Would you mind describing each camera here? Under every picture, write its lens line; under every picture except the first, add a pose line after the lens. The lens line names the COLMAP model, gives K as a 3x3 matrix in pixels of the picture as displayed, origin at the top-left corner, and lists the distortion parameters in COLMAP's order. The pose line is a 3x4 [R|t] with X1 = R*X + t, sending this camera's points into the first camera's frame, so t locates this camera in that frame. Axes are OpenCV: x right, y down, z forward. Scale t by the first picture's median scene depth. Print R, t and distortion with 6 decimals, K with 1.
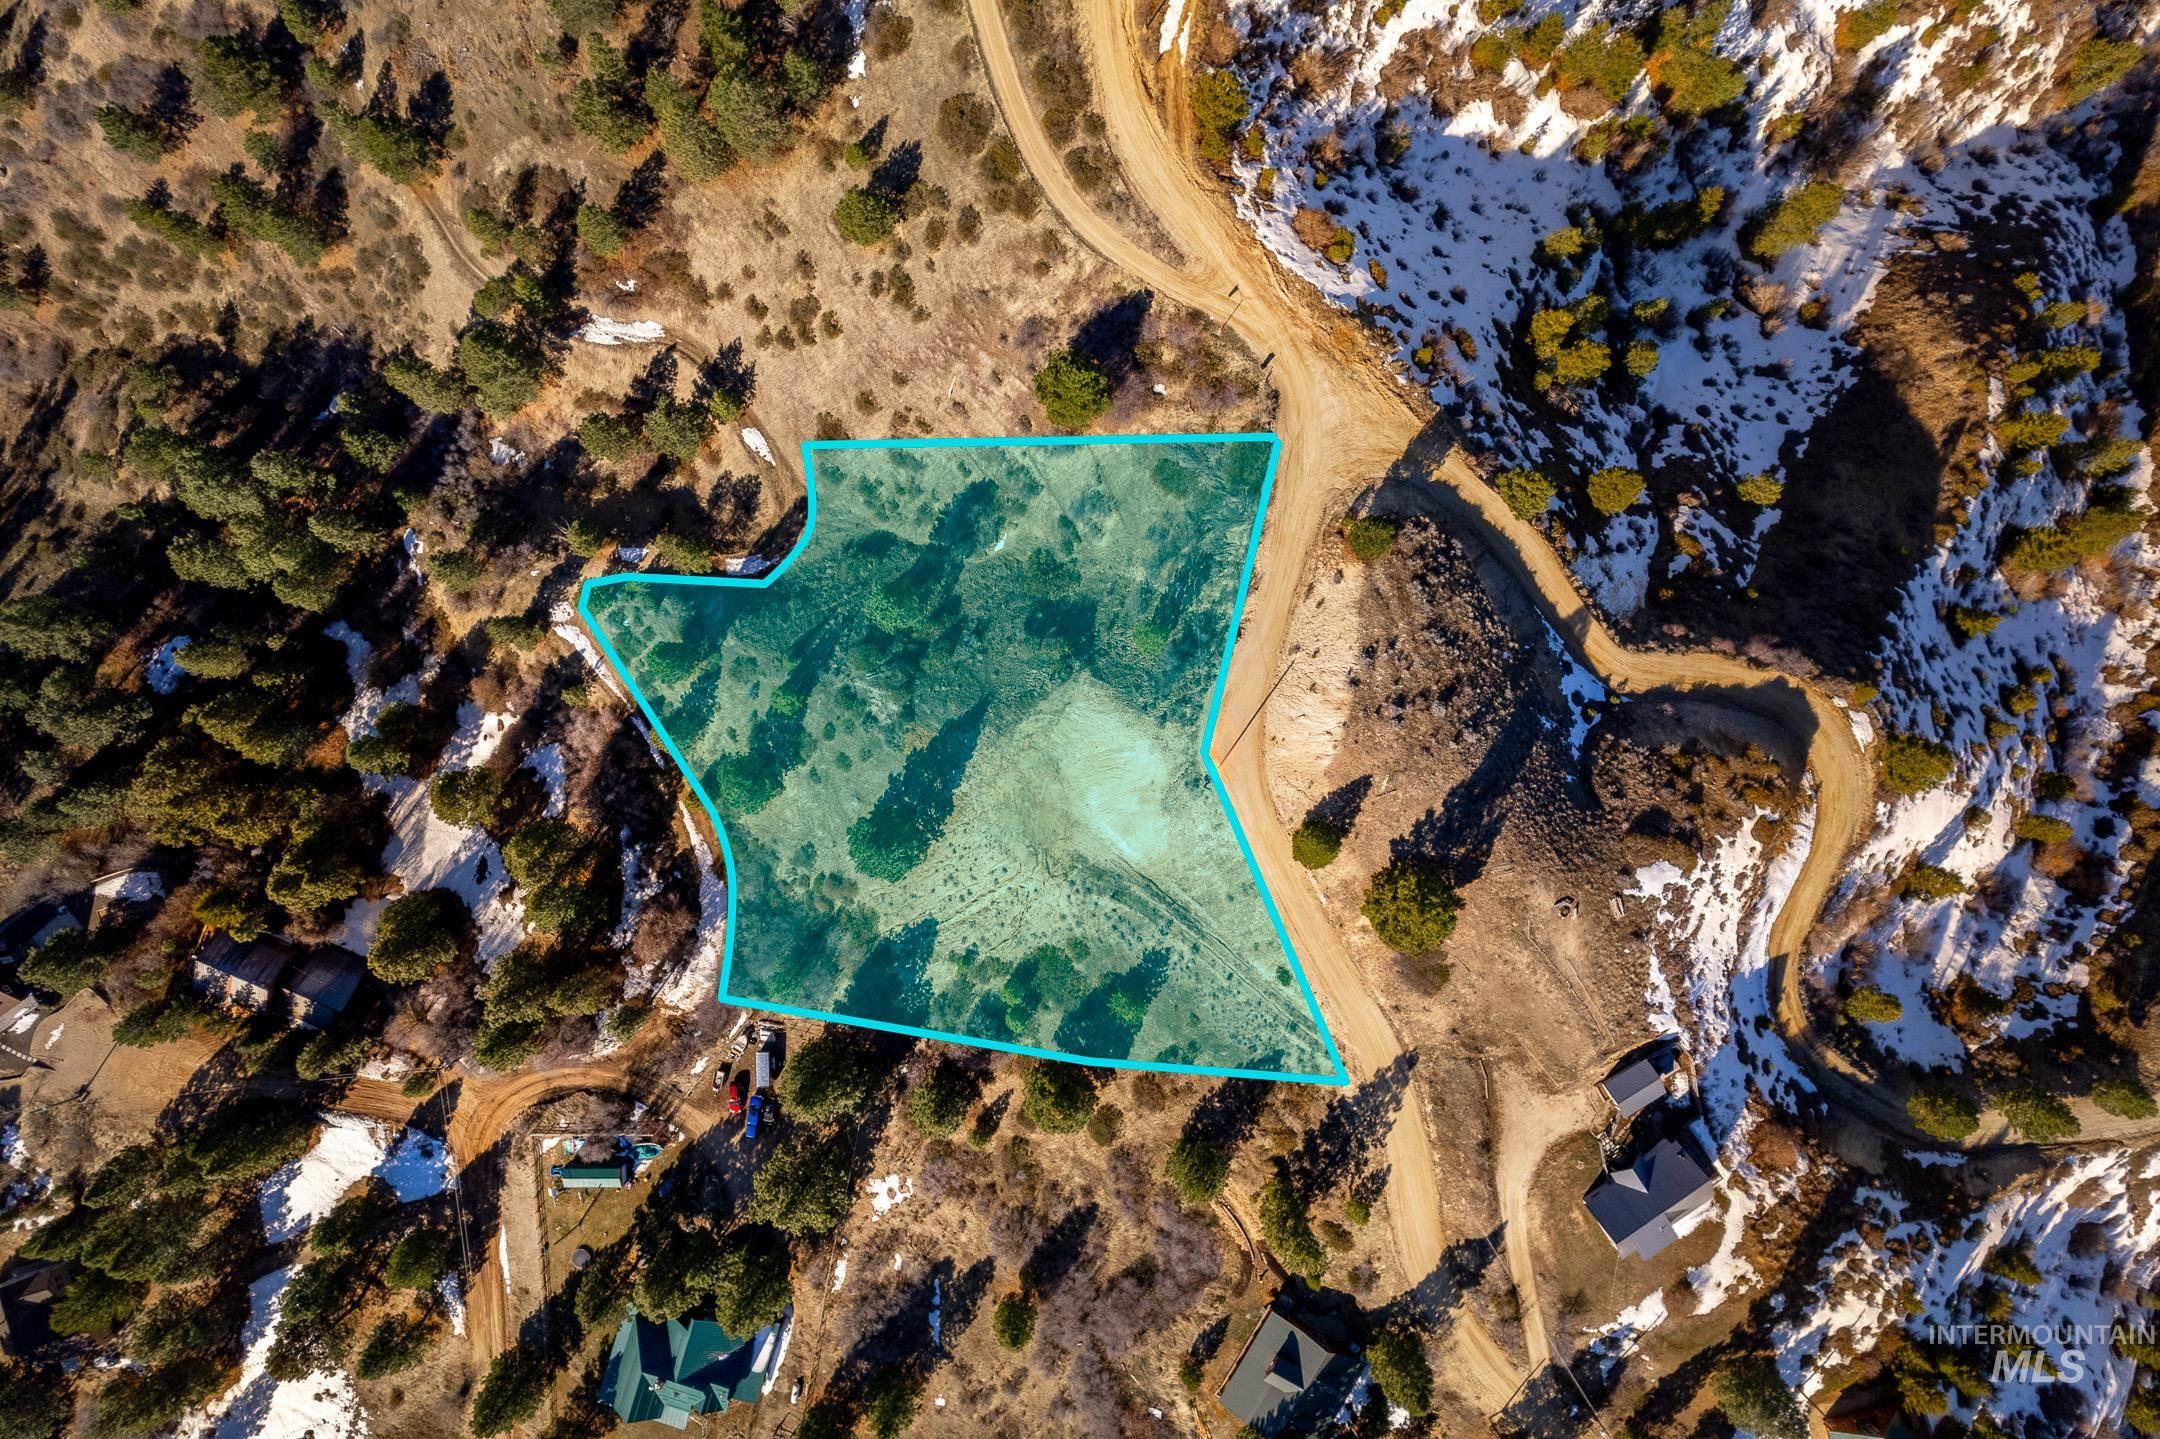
lens RADIAL K [[1388.2, 0, 1070.0], [0, 1388.2, 745.6], [0, 0, 1]] dist [-0.062442, 0.038223]
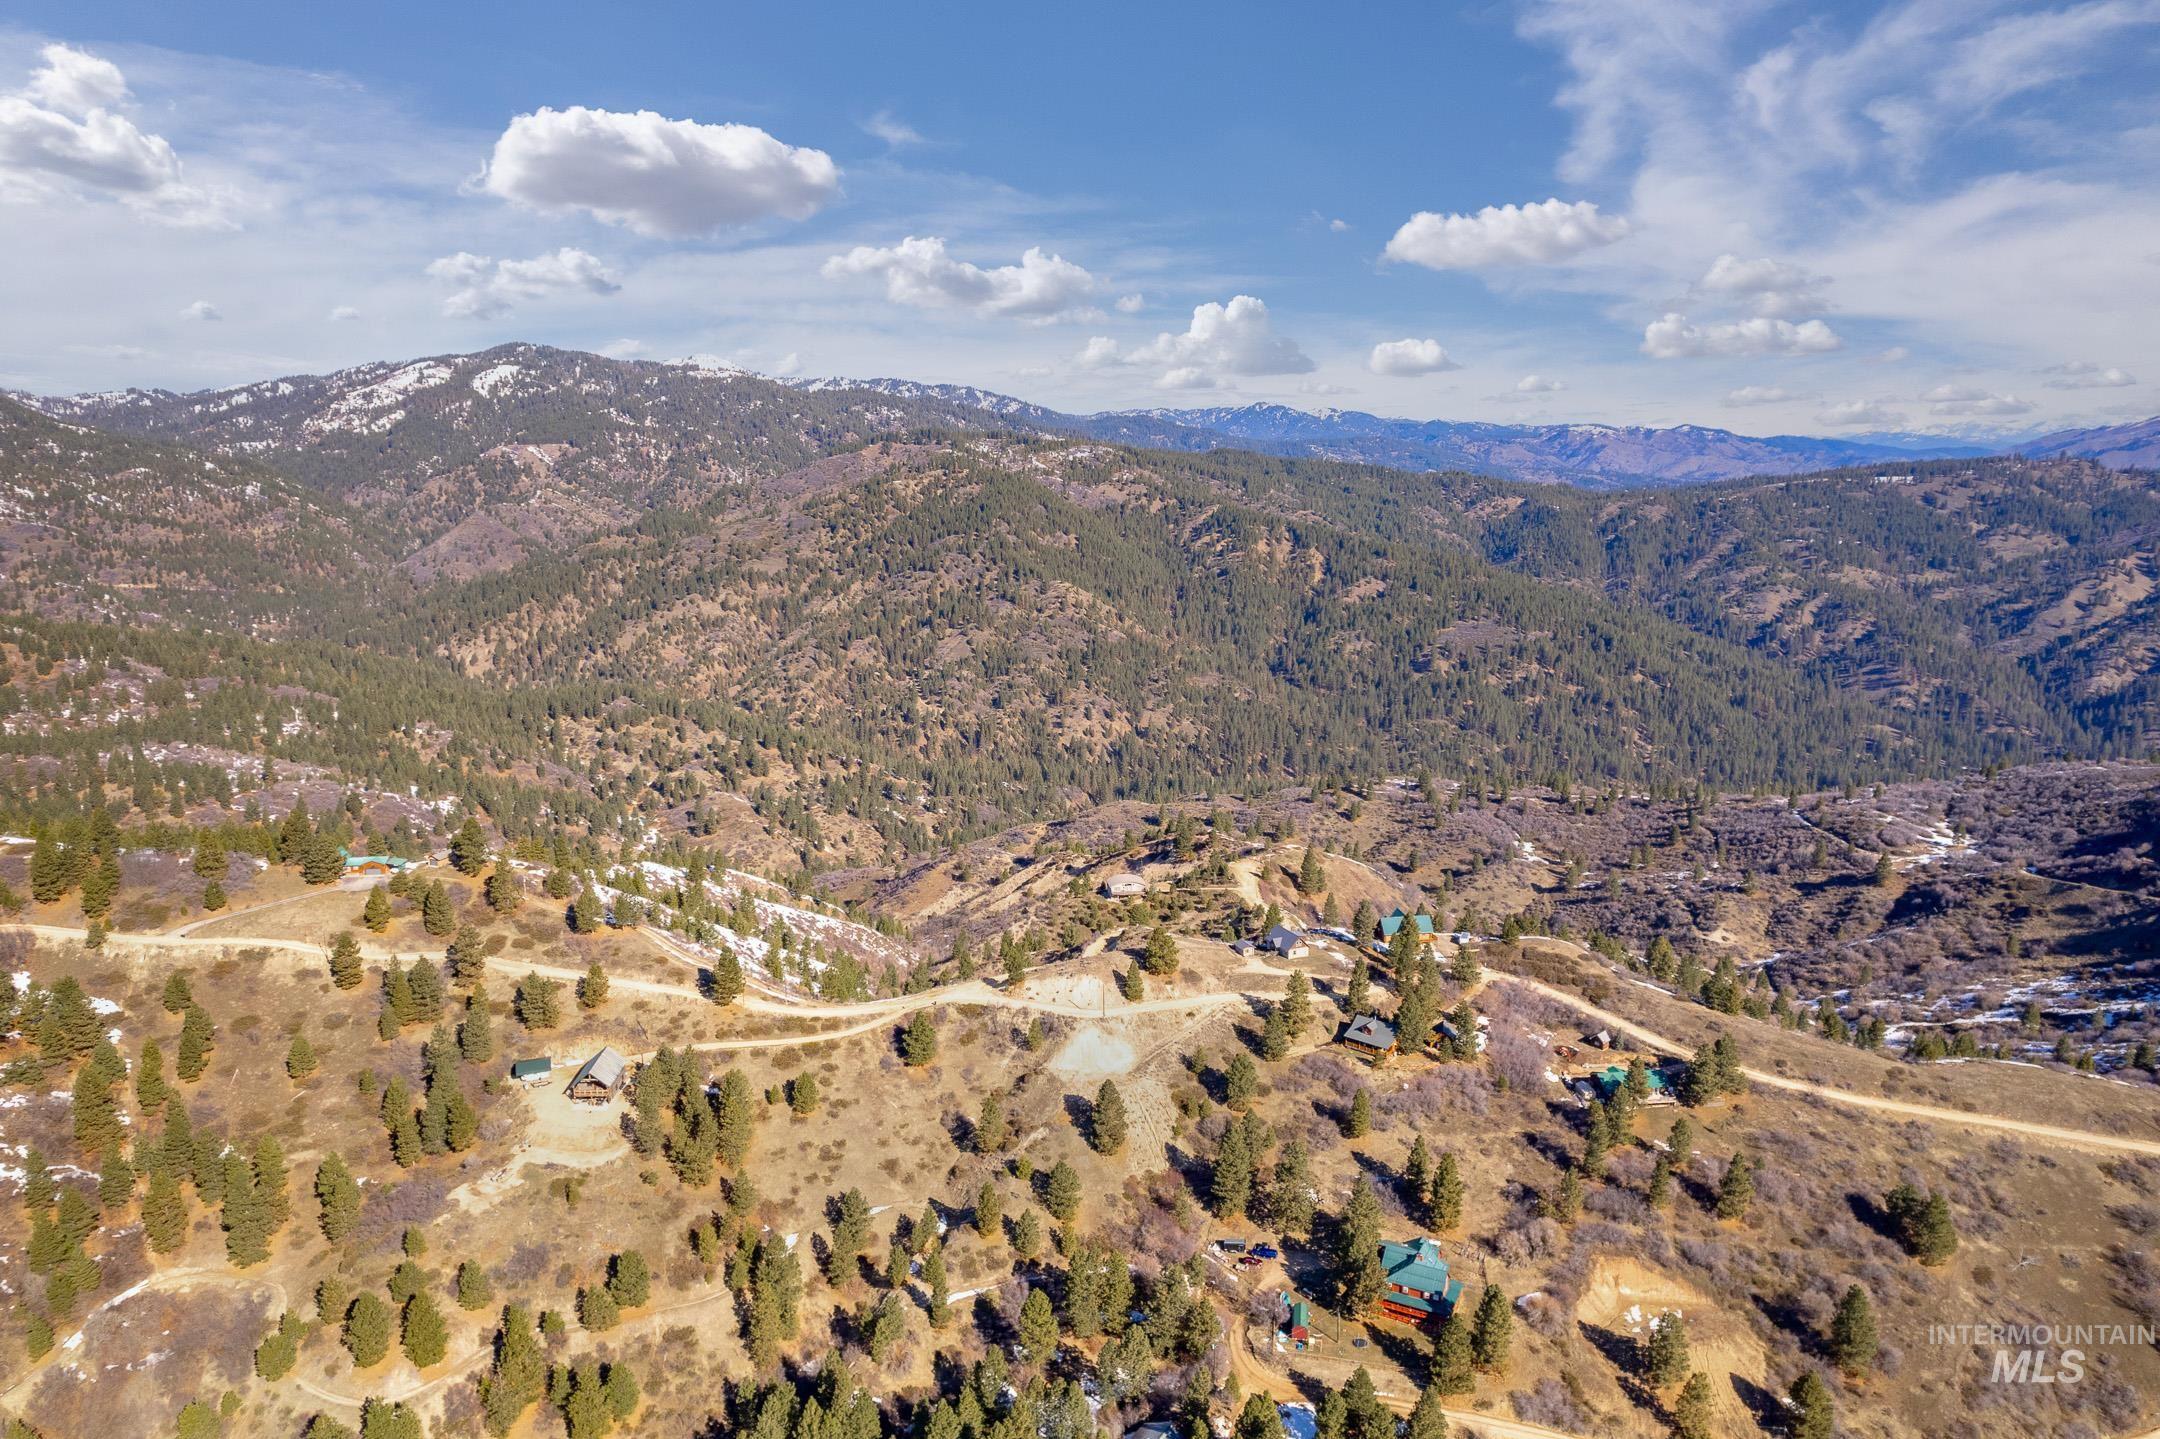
lens RADIAL K [[1381.9, 0, 1073.1], [0, 1381.9, 740.1], [0, 0, 1]] dist [-0.075456, 0.065254]
pose [[0.188007, -0.201646, 0.961245, -1.880699], [0.981895, 0.015539, -0.188786, 0.375636], [0.023131, 0.979335, 0.200917, 0.073778]]
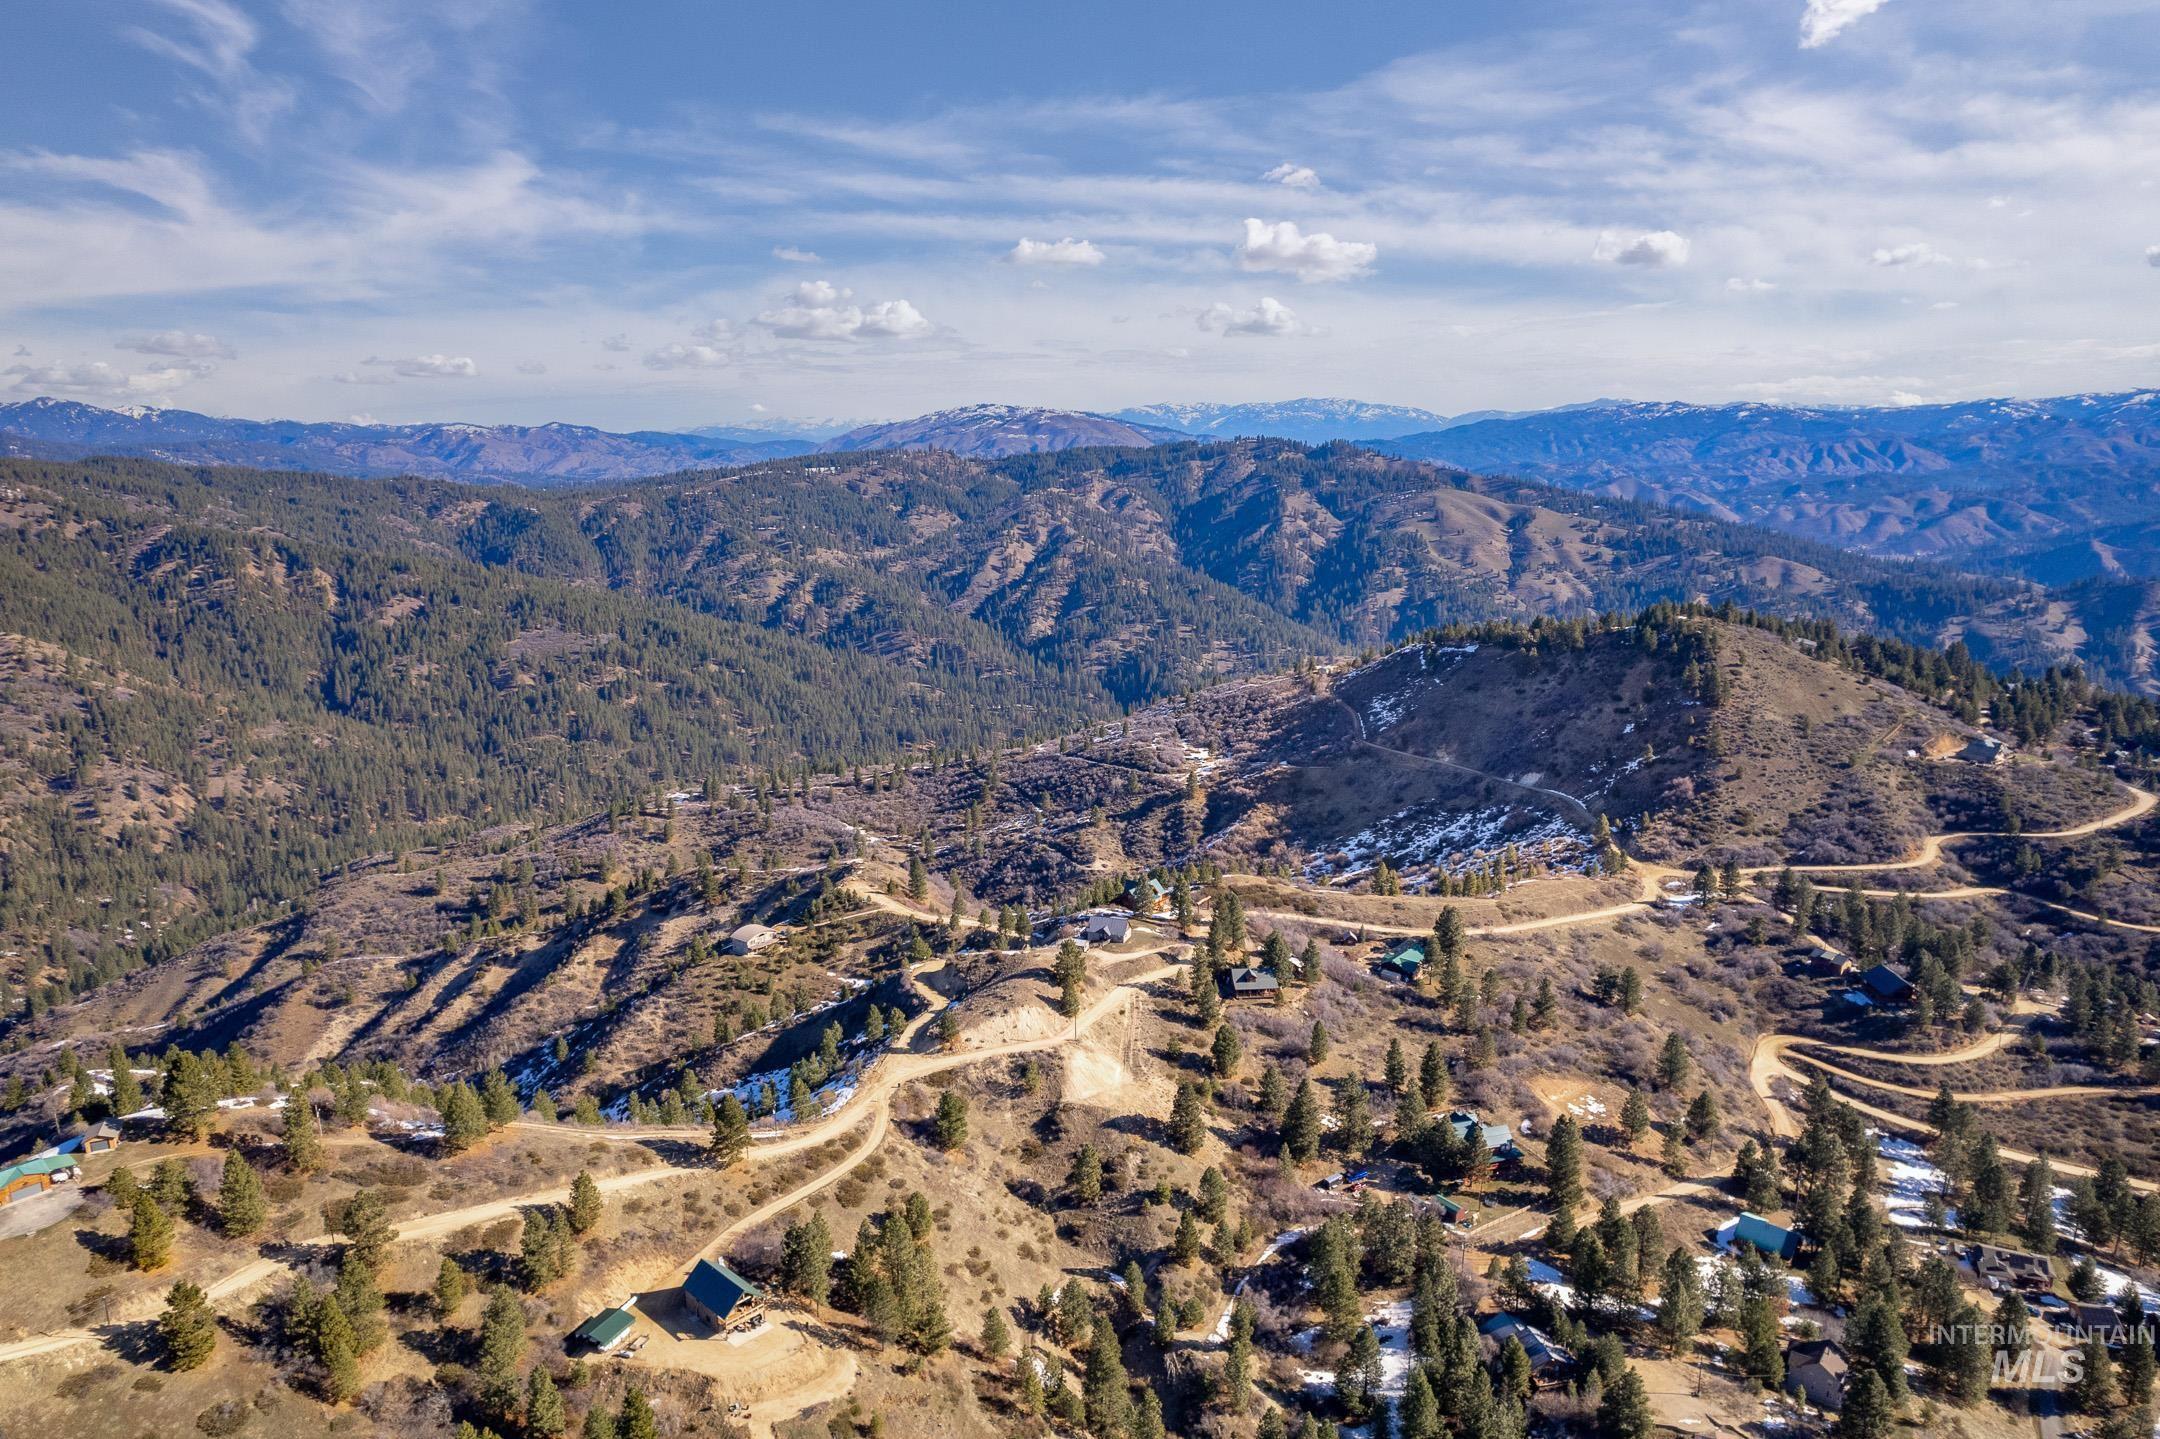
lens RADIAL K [[1381.9, 0, 1073.1], [0, 1381.9, 740.1], [0, 0, 1]] dist [-0.075456, 0.065254]
pose [[-0.559156, -0.170176, 0.811409, -1.550821], [0.828669, -0.144870, 0.540667, -1.056407], [0.025540, 0.974706, 0.222025, 0.003667]]
